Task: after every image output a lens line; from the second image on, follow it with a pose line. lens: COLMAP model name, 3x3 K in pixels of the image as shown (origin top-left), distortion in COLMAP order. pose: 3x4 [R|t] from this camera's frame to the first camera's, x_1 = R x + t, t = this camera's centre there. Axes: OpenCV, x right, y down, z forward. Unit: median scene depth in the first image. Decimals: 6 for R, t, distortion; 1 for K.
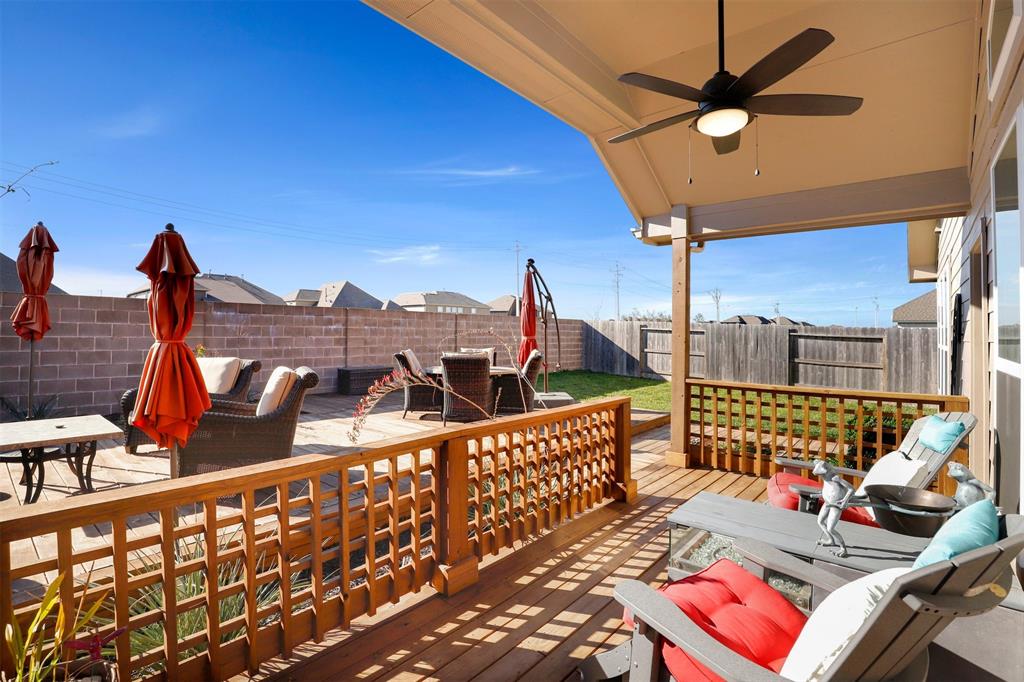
lens RADIAL K [[469.9, 0, 515.0], [0, 469.9, 337.0], [0, 0, 1]] dist [-0.037676, 0.007874]
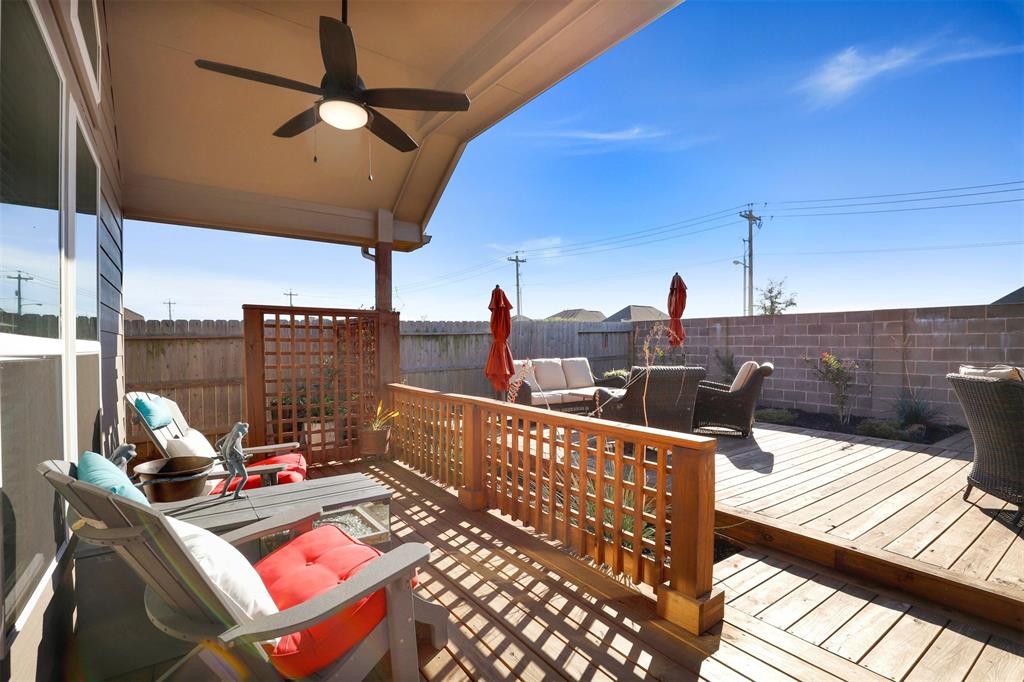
lens RADIAL K [[473.1, 0, 513.9], [0, 473.1, 330.9], [0, 0, 1]] dist [-0.035373, 0.007296]
pose [[-0.221105, -0.041996, -0.974345, 1.135679], [-0.015030, 0.999100, -0.039652, 0.043710], [0.975134, 0.005878, -0.221537, 1.277945]]
